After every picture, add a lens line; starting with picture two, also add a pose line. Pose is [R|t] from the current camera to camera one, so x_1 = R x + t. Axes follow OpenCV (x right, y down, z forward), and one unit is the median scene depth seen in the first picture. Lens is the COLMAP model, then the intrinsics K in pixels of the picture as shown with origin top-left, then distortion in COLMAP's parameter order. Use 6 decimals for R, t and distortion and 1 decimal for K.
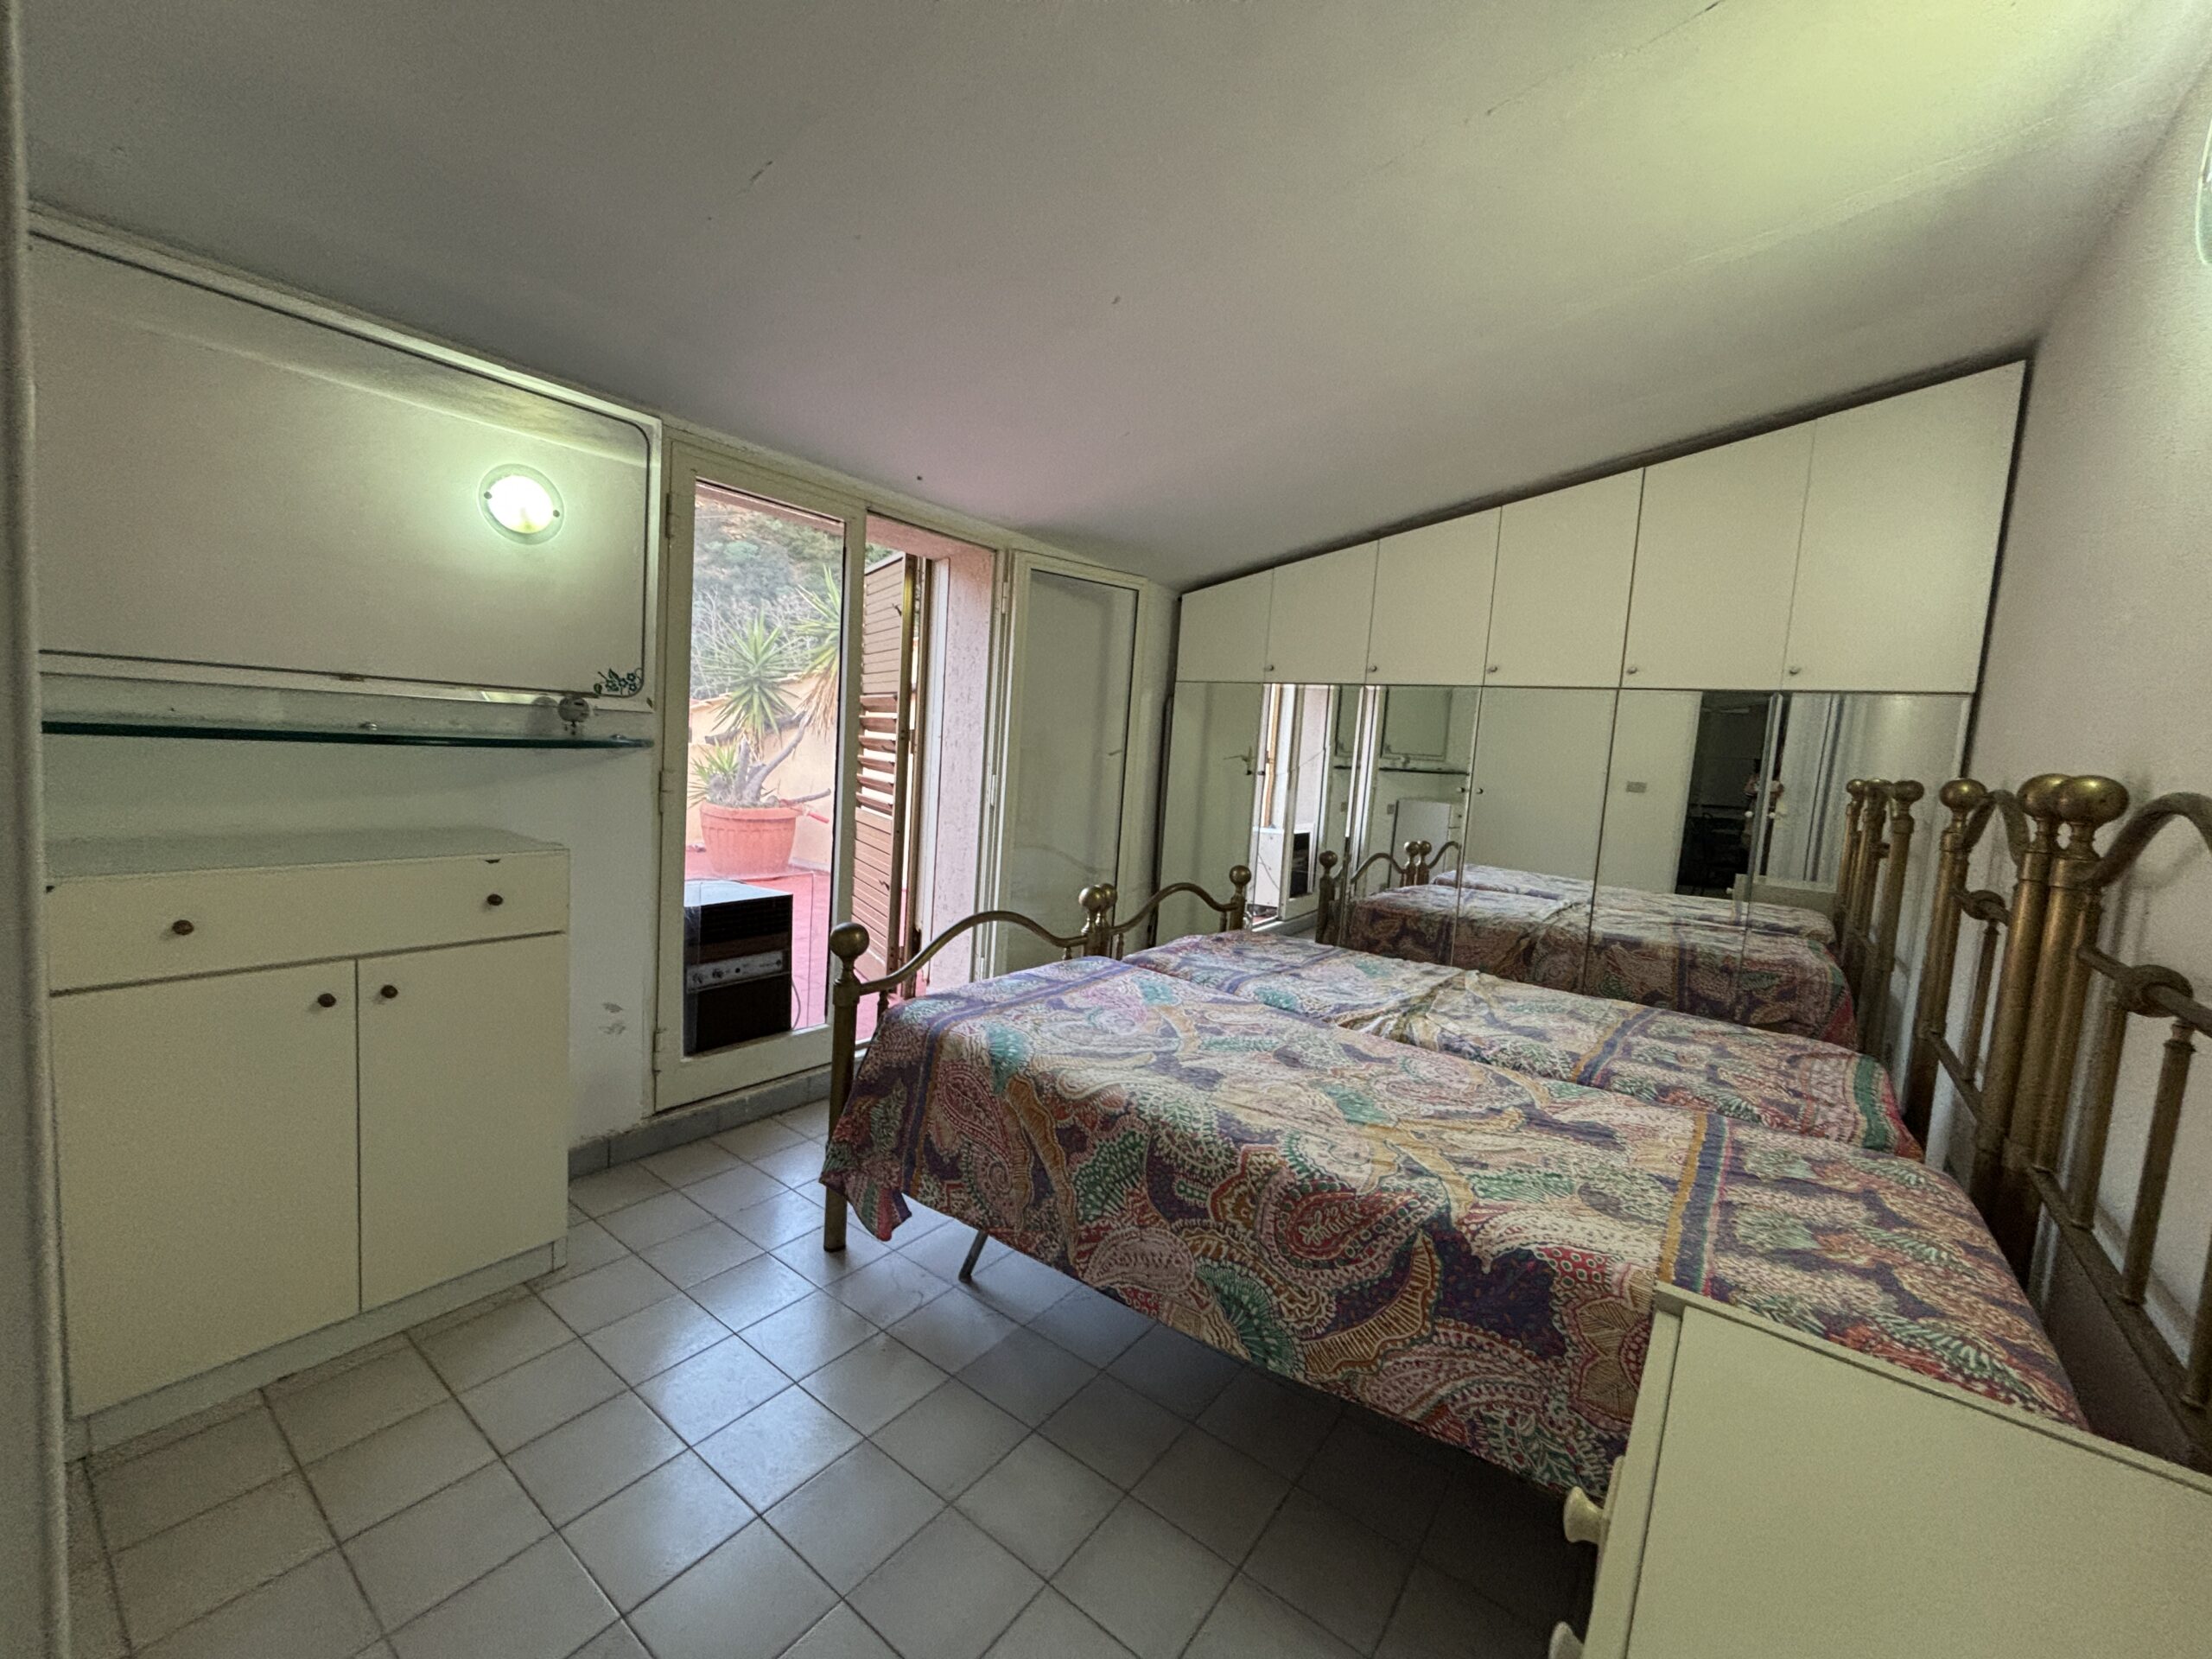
lens RADIAL K [[899.0, 0, 1113.7], [0, 899.0, 820.3], [0, 0, 1]] dist [0.012687, -0.000230]
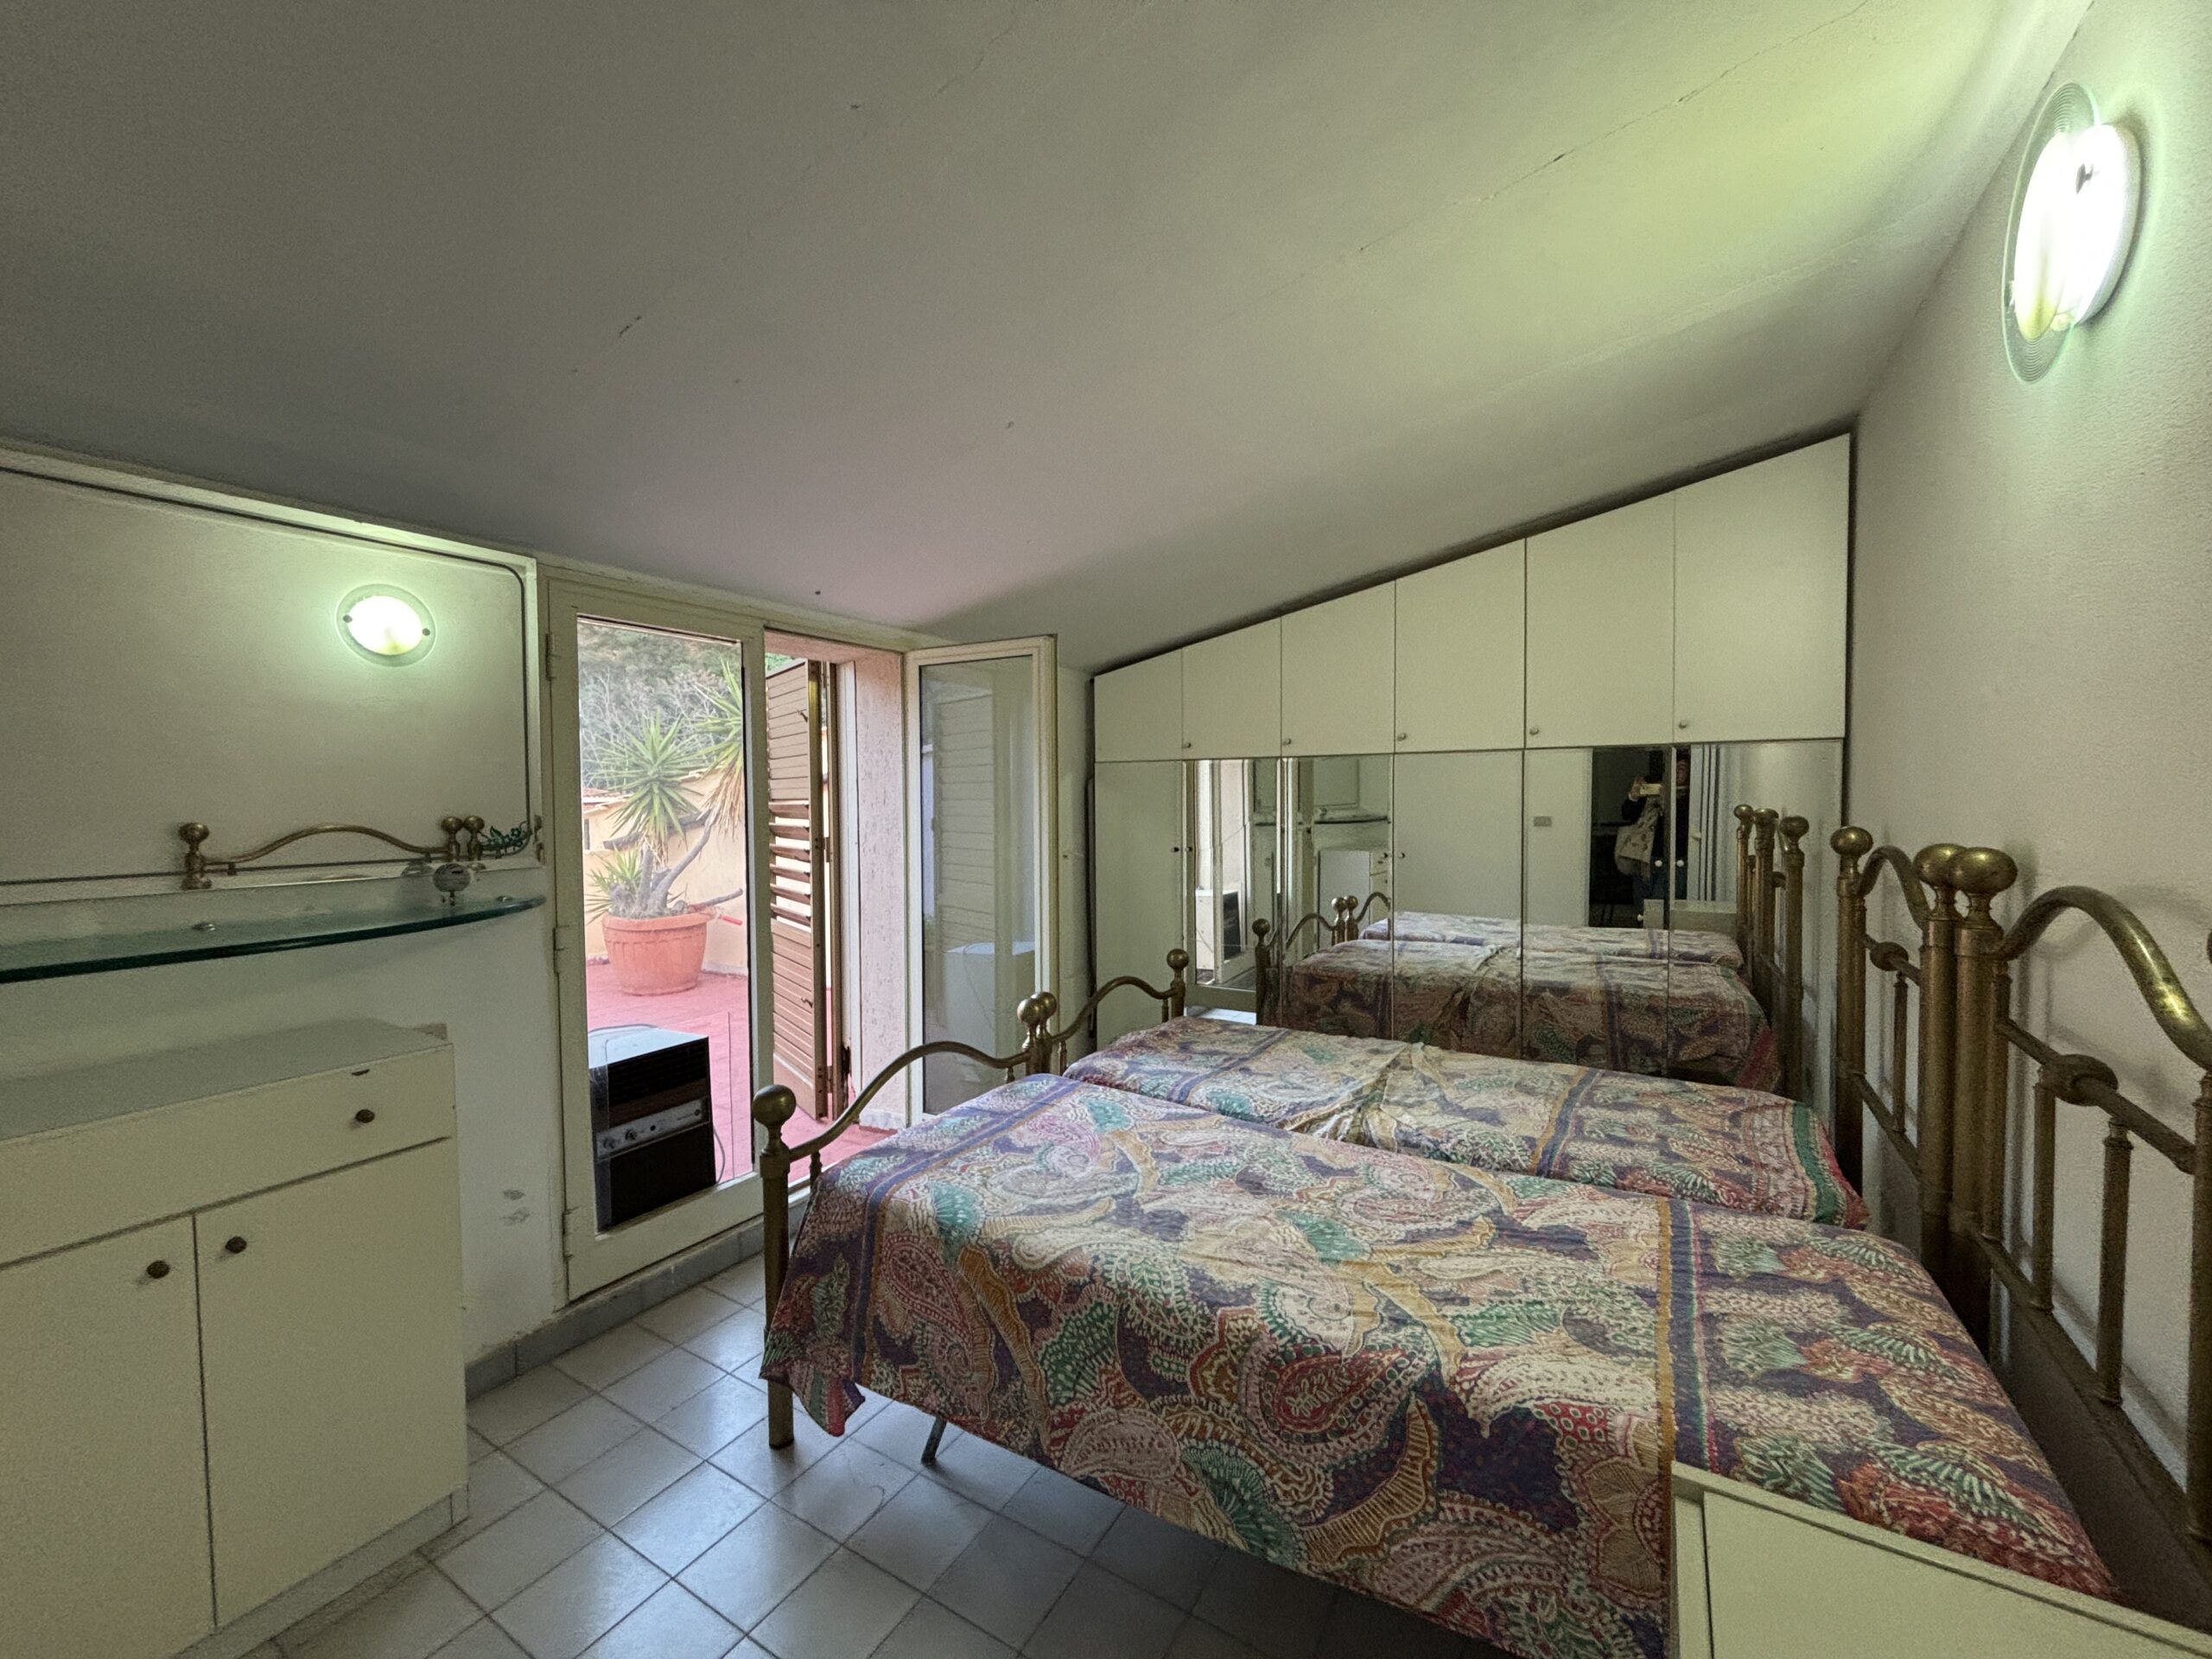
lens RADIAL K [[898.8, 0, 1111.3], [0, 898.8, 822.0], [0, 0, 1]] dist [0.009211, 0.000002]
pose [[0.992814, -0.082980, 0.086225, -0.005098], [0.087480, 0.994921, -0.049788, -0.083046], [-0.081656, 0.056973, 0.995031, 0.030568]]
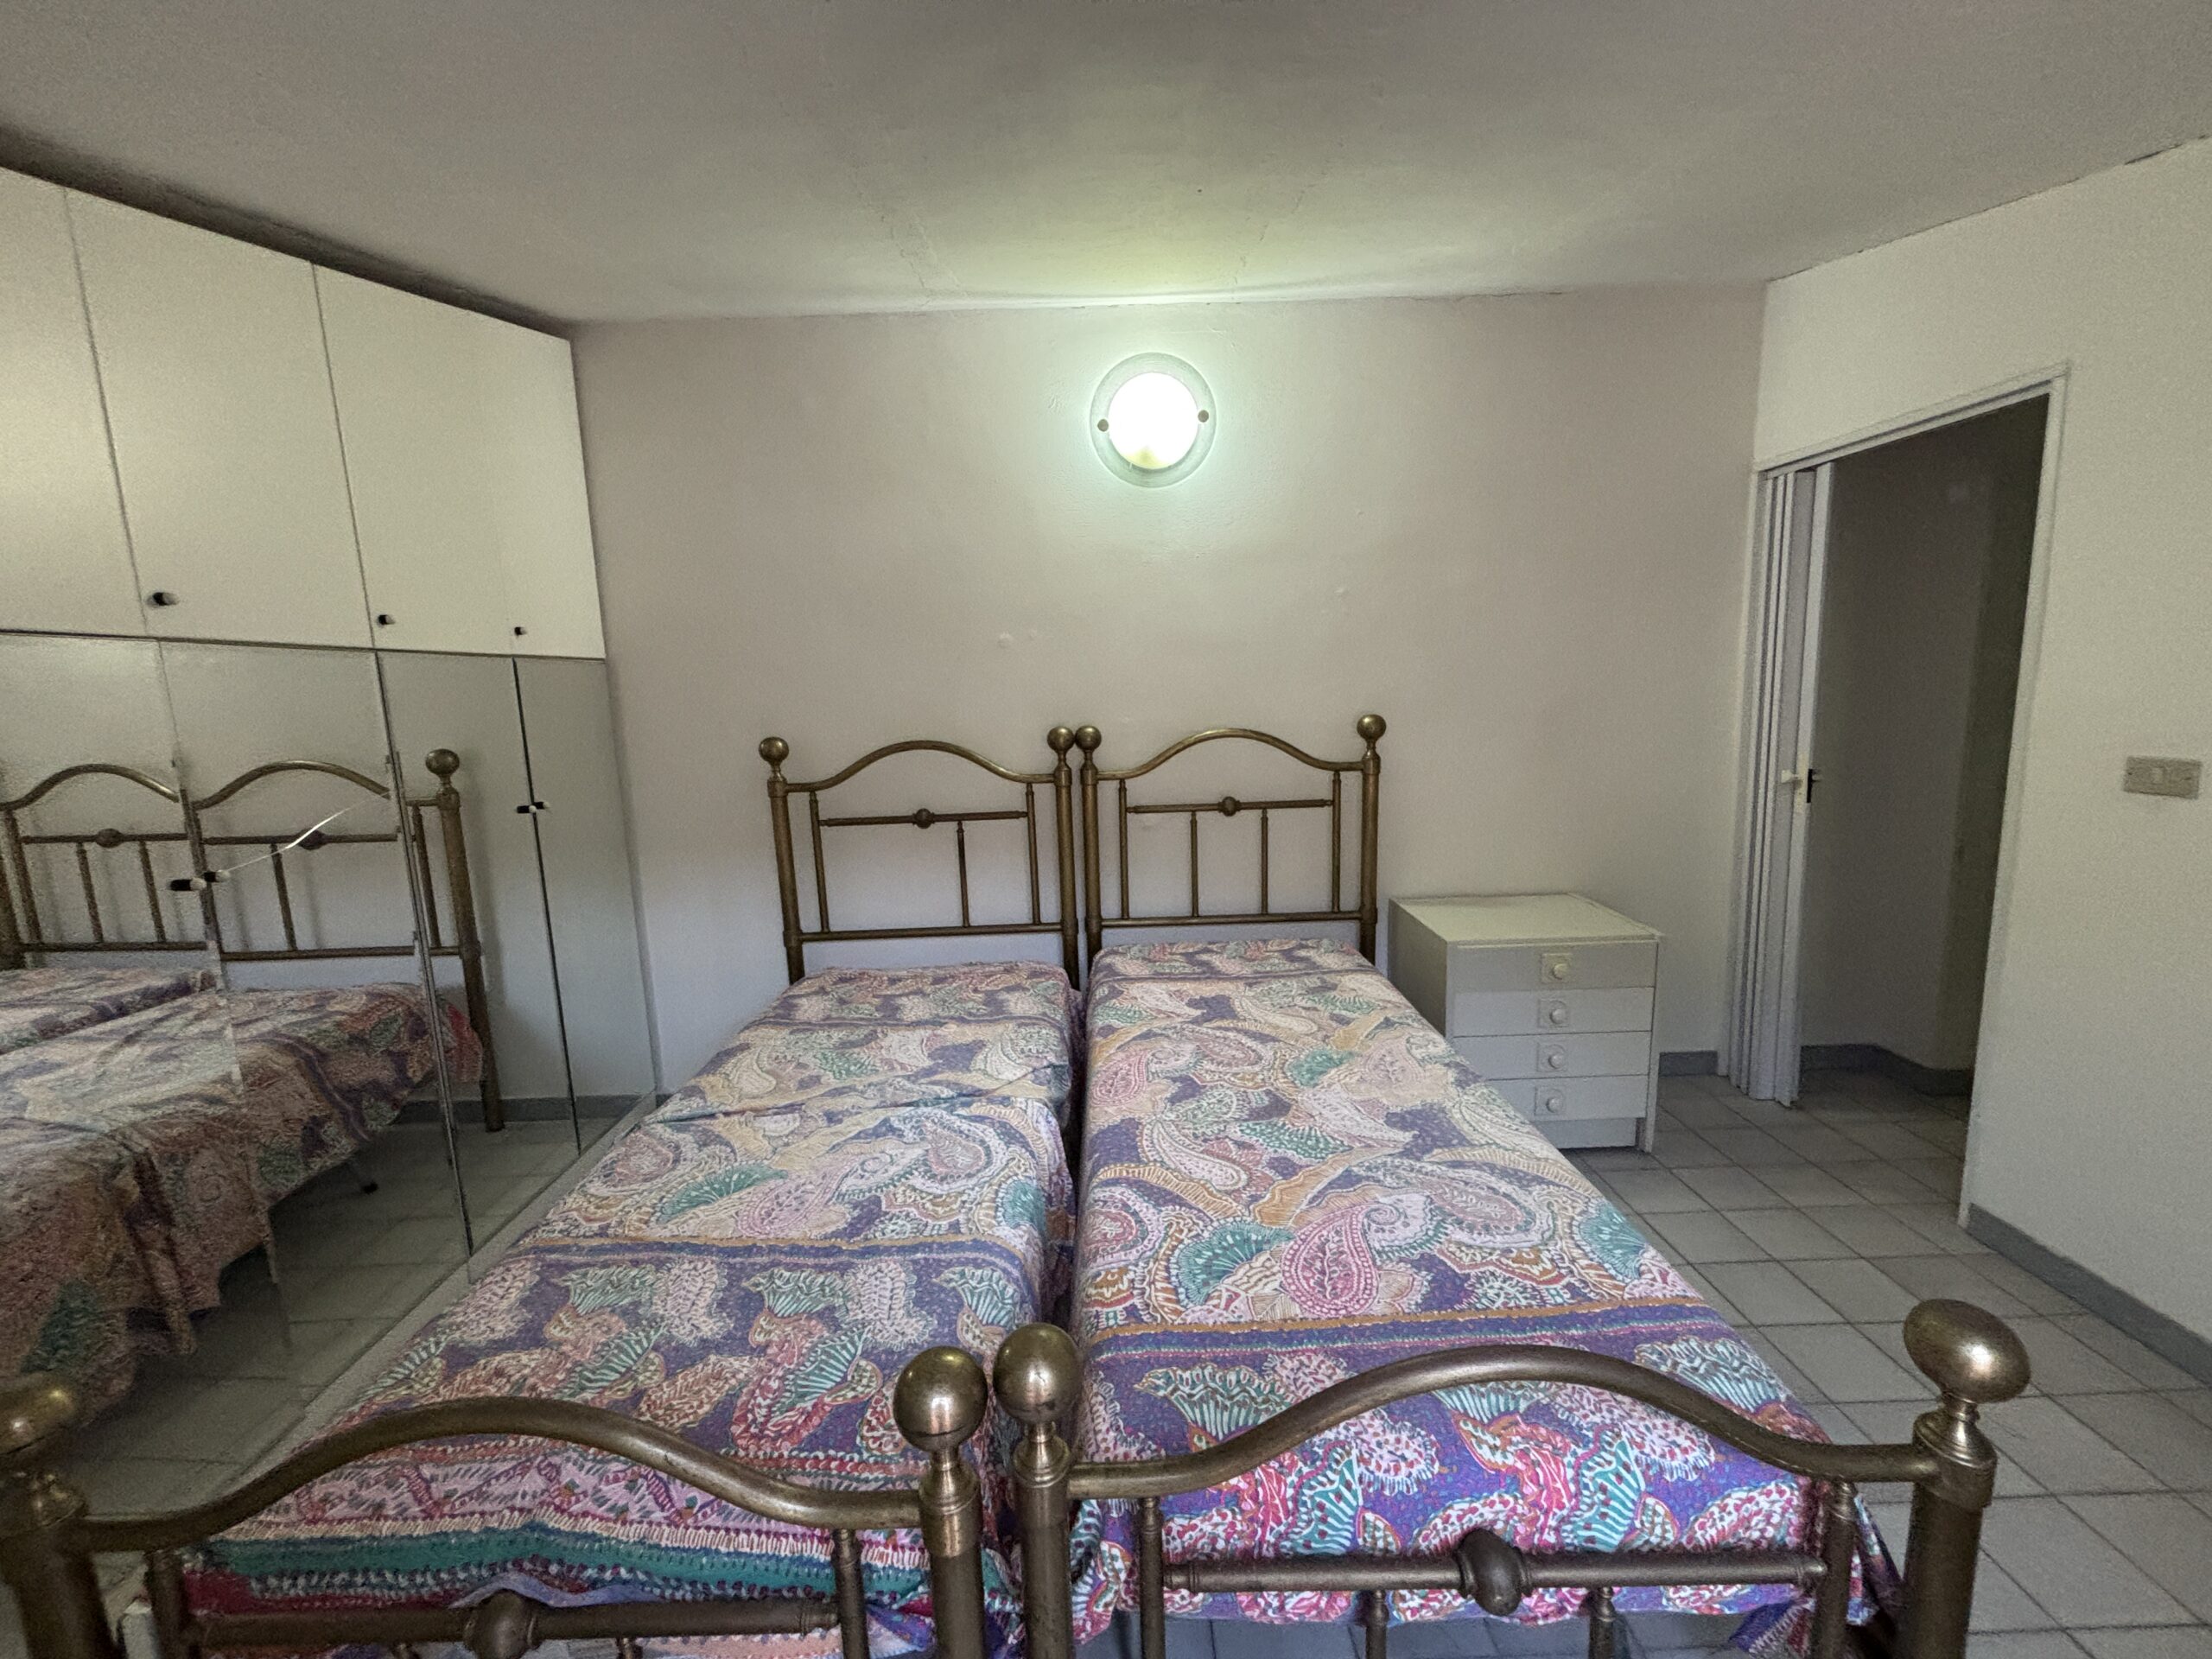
lens RADIAL K [[881.4, 0, 1107.6], [0, 881.4, 824.4], [0, 0, 1]] dist [-0.002840, -0.000106]
pose [[-0.598924, -0.169143, 0.782739, -0.334649], [0.066323, 0.963605, 0.258974, -0.239897], [-0.798055, 0.207020, -0.565908, 1.515227]]
